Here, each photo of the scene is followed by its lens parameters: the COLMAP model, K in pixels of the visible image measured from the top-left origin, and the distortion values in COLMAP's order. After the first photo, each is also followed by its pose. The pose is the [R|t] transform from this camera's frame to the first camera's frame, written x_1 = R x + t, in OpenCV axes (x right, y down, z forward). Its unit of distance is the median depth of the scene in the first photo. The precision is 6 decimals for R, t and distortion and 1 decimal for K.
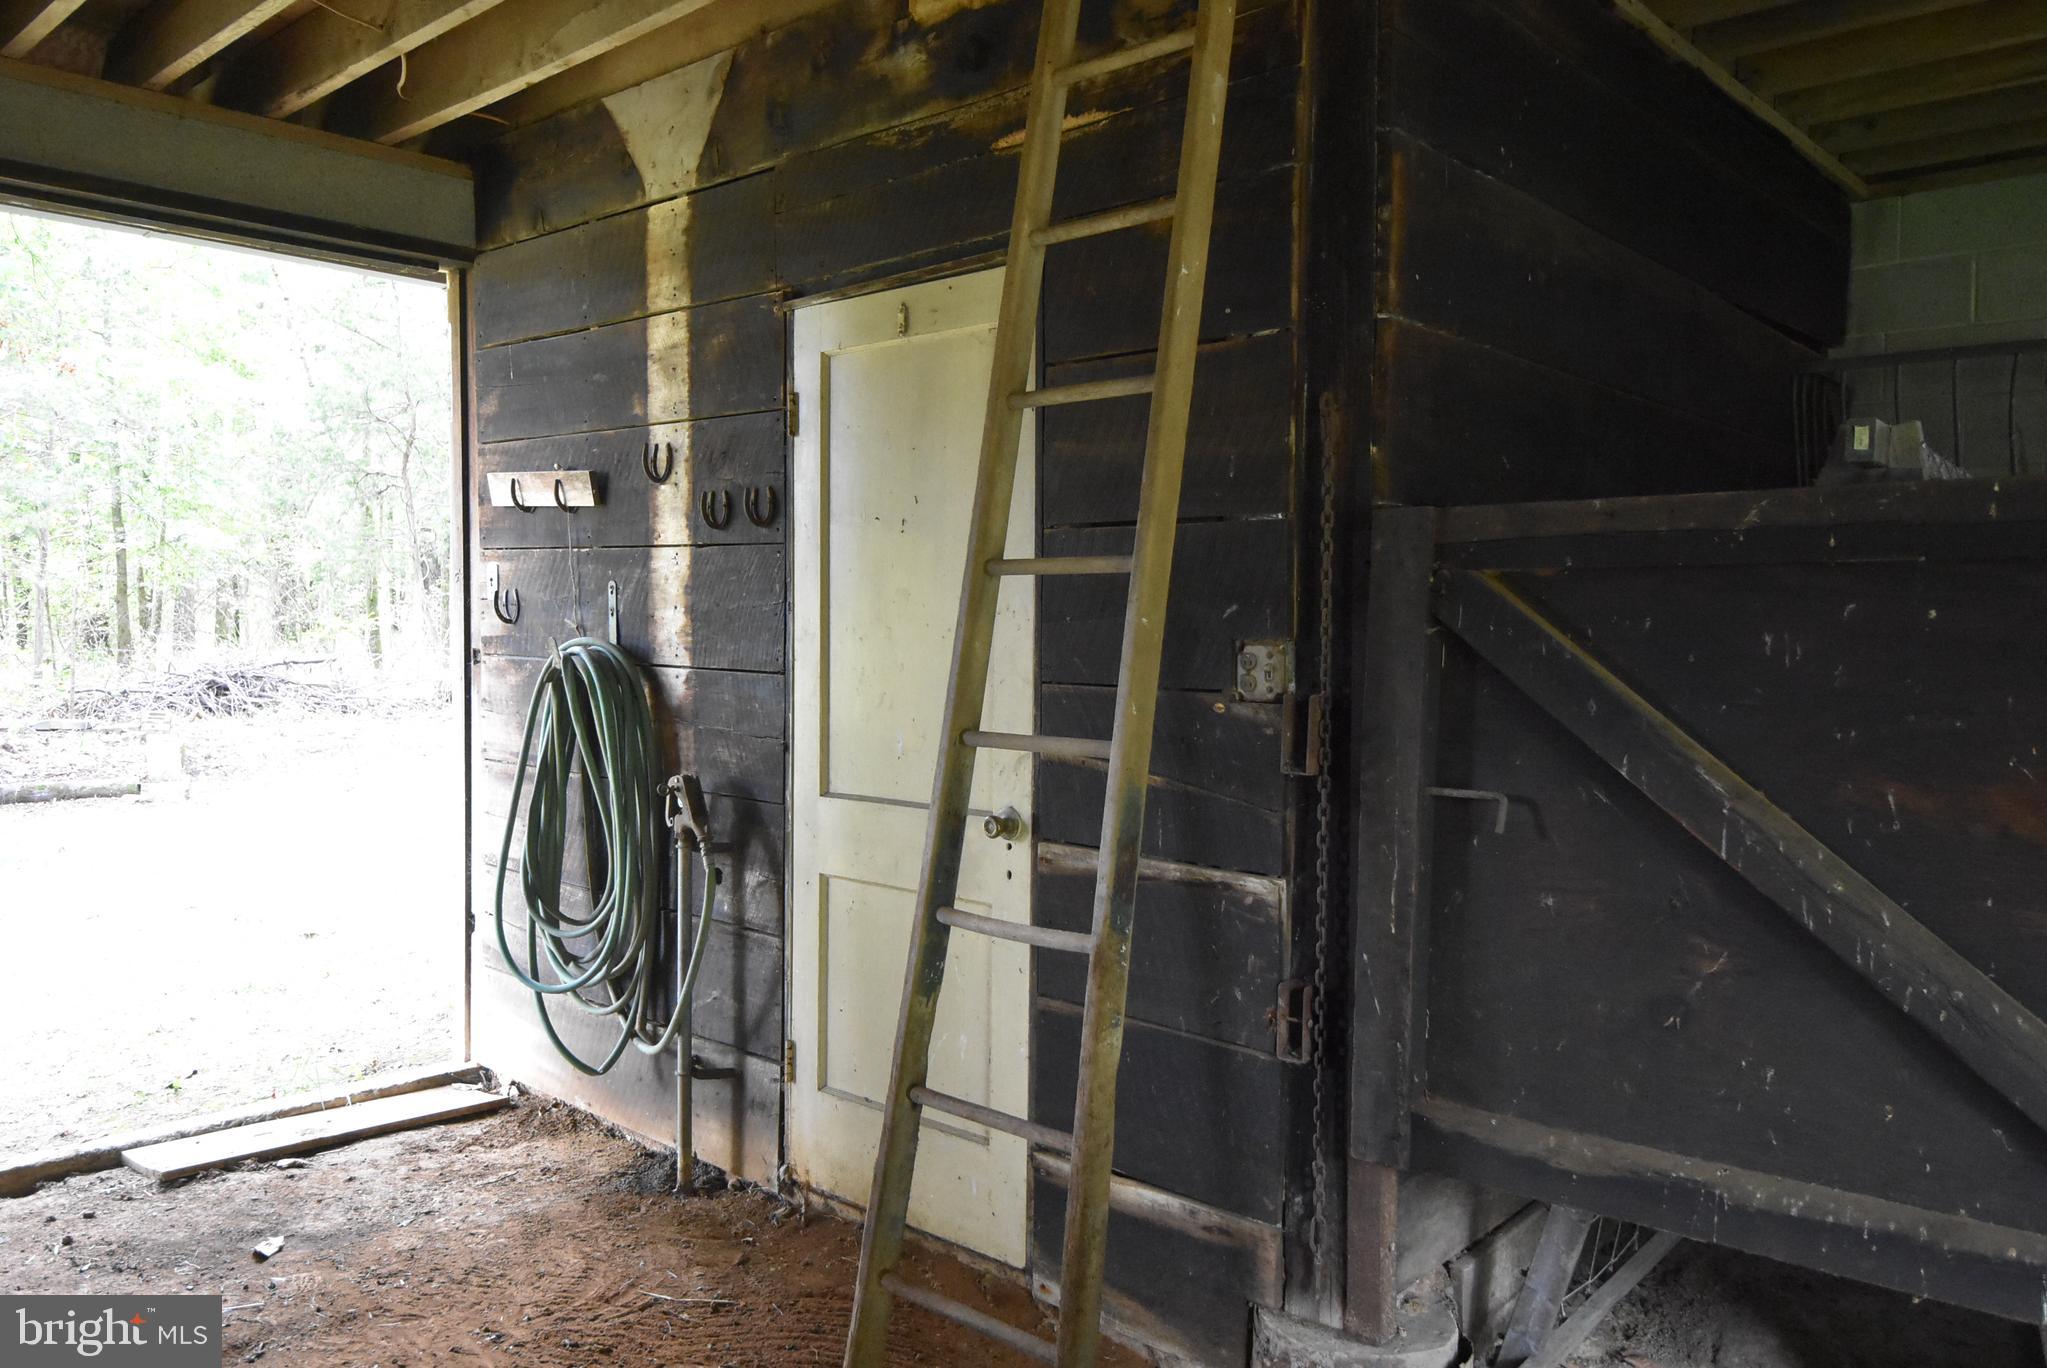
lens RADIAL K [[1485.4, 0, 1023.8], [0, 1485.4, 683.3], [0, 0, 1]] dist [0.026695, -0.024631]
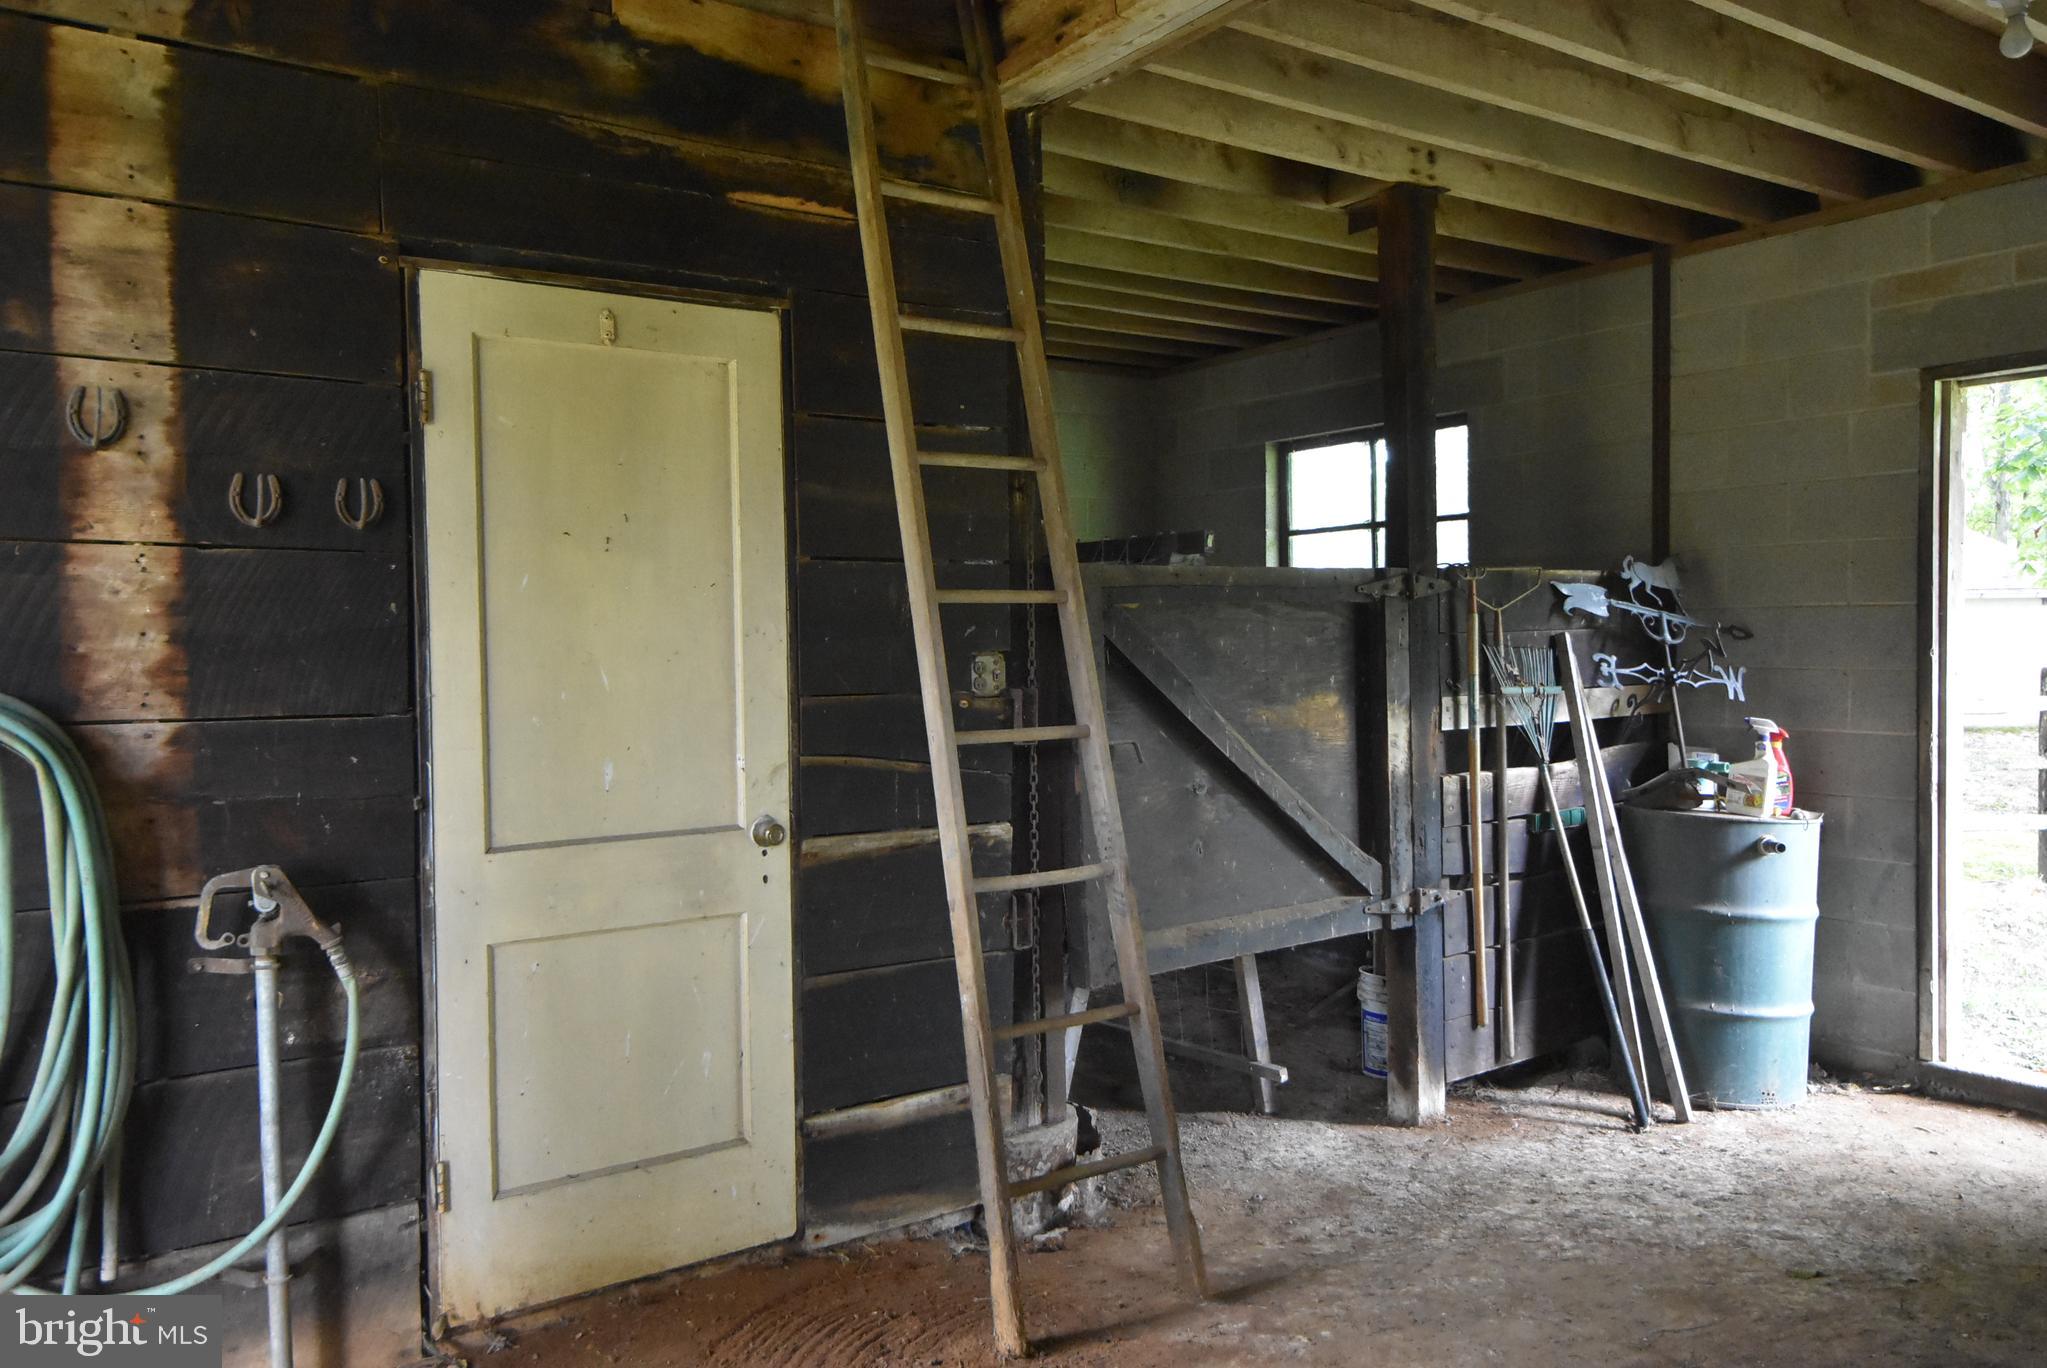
lens RADIAL K [[1485.4, 0, 1027.3], [0, 1485.4, 685.9], [0, 0, 1]] dist [0.026695, -0.024631]
pose [[0.228351, -0.040961, 0.972717, -0.887511], [0.056490, 0.997989, 0.028764, -0.026591], [-0.971939, 0.048380, 0.230206, 0.495632]]
